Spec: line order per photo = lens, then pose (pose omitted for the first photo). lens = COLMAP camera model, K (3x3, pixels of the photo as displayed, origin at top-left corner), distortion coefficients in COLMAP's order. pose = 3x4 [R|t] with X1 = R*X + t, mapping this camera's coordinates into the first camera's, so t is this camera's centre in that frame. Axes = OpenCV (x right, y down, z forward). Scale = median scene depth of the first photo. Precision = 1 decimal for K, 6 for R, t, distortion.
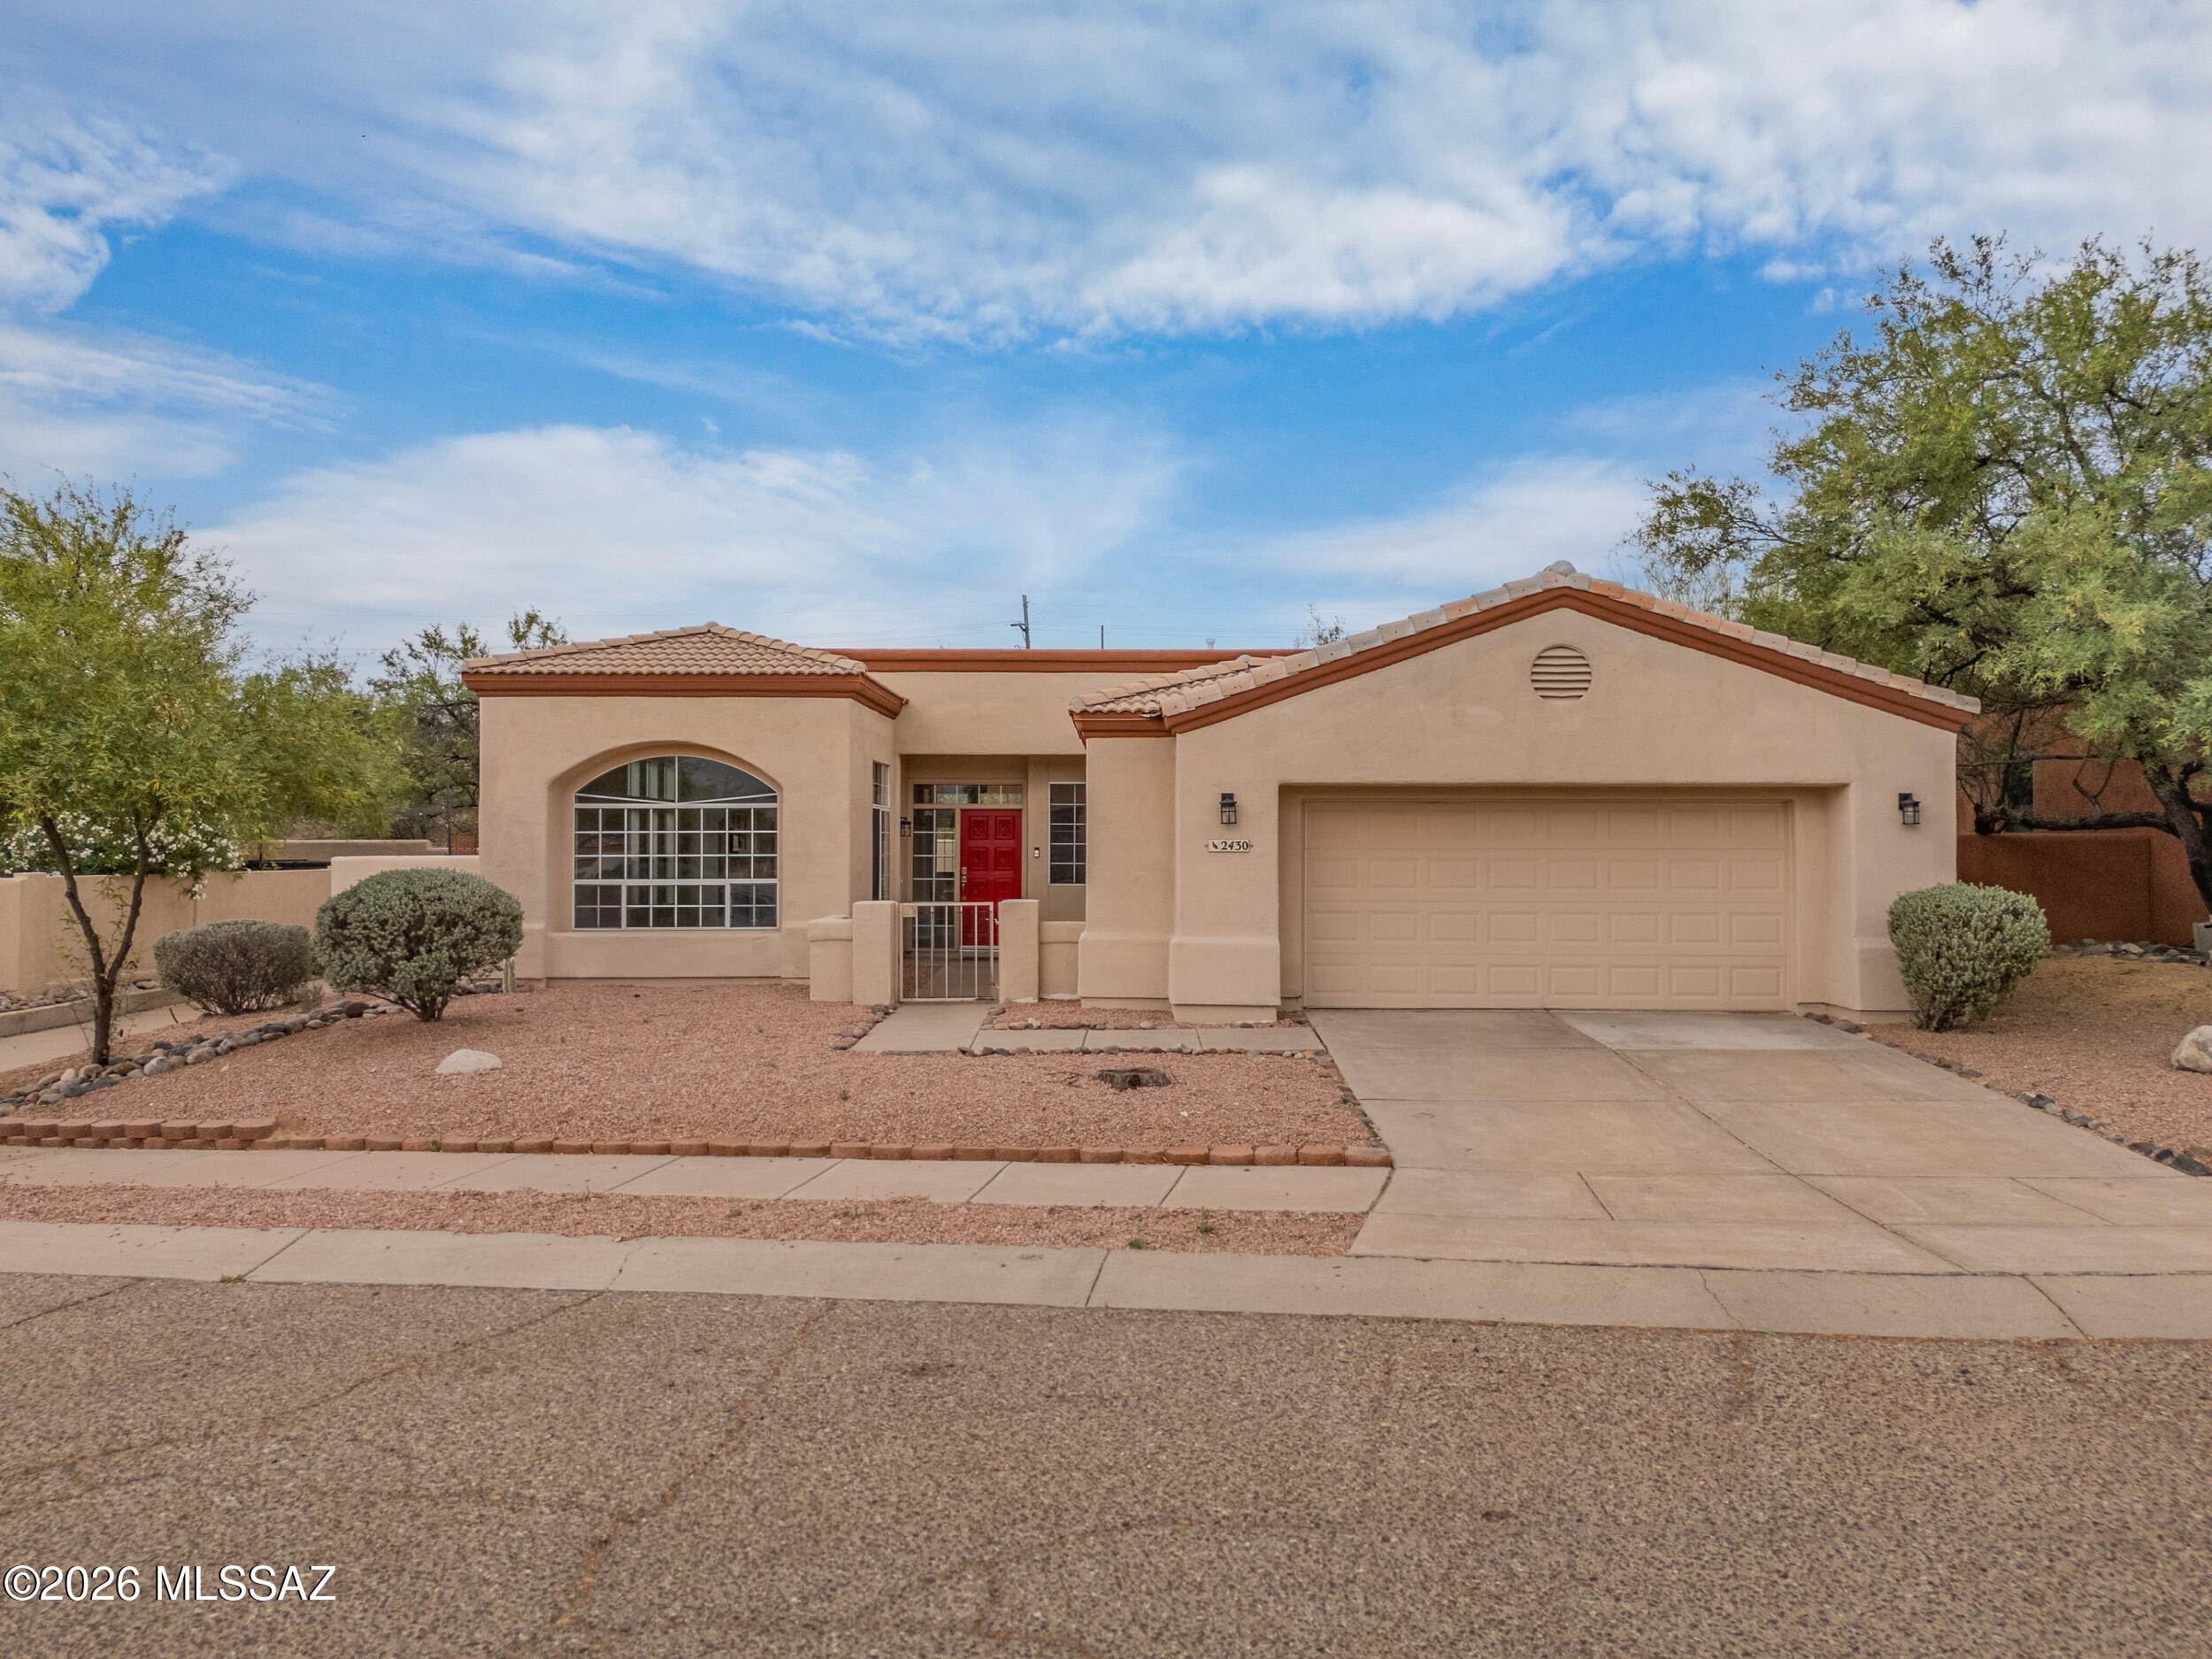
lens RADIAL K [[1604.5, 0, 1106.0], [0, 1604.5, 829.5], [0, 0, 1]] dist [0.074725, -0.066149]
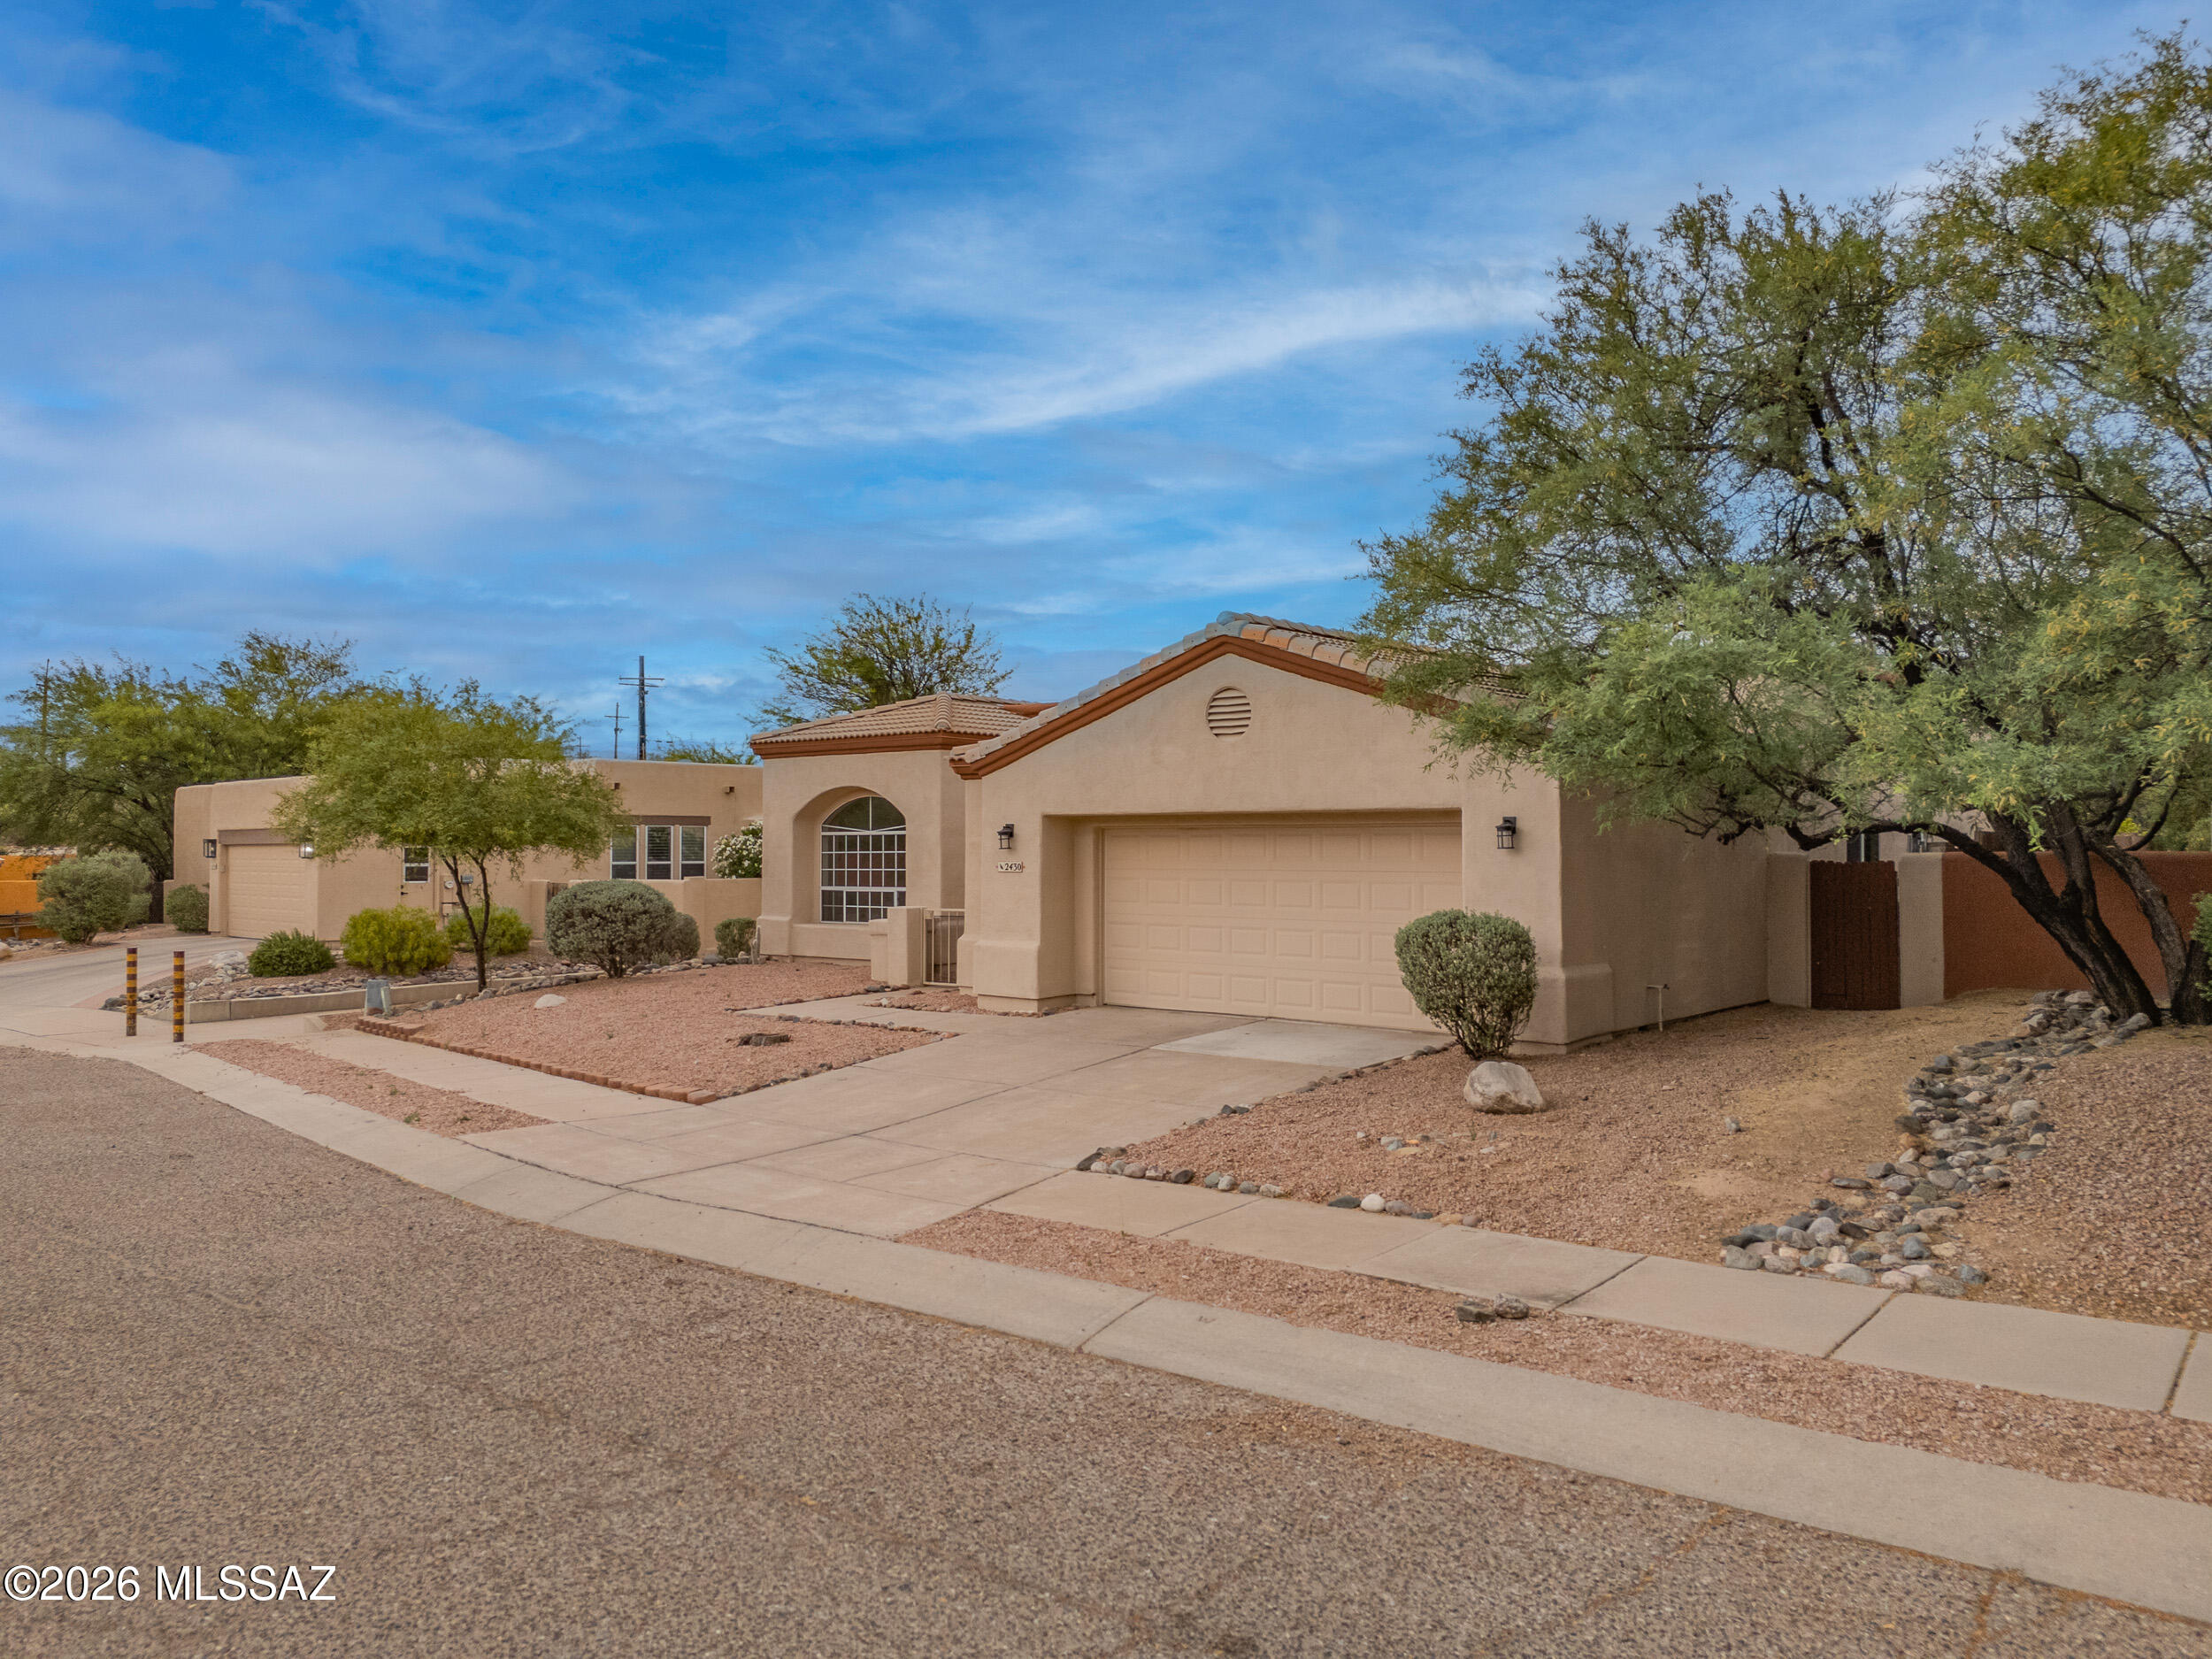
lens RADIAL K [[1604.5, 0, 1106.0], [0, 1604.5, 829.5], [0, 0, 1]] dist [0.074725, -0.066149]
pose [[0.774921, -0.010497, -0.631971, 1.018899], [0.011588, 0.999930, -0.002400, -0.016542], [0.631952, -0.005463, 0.774988, 0.106010]]
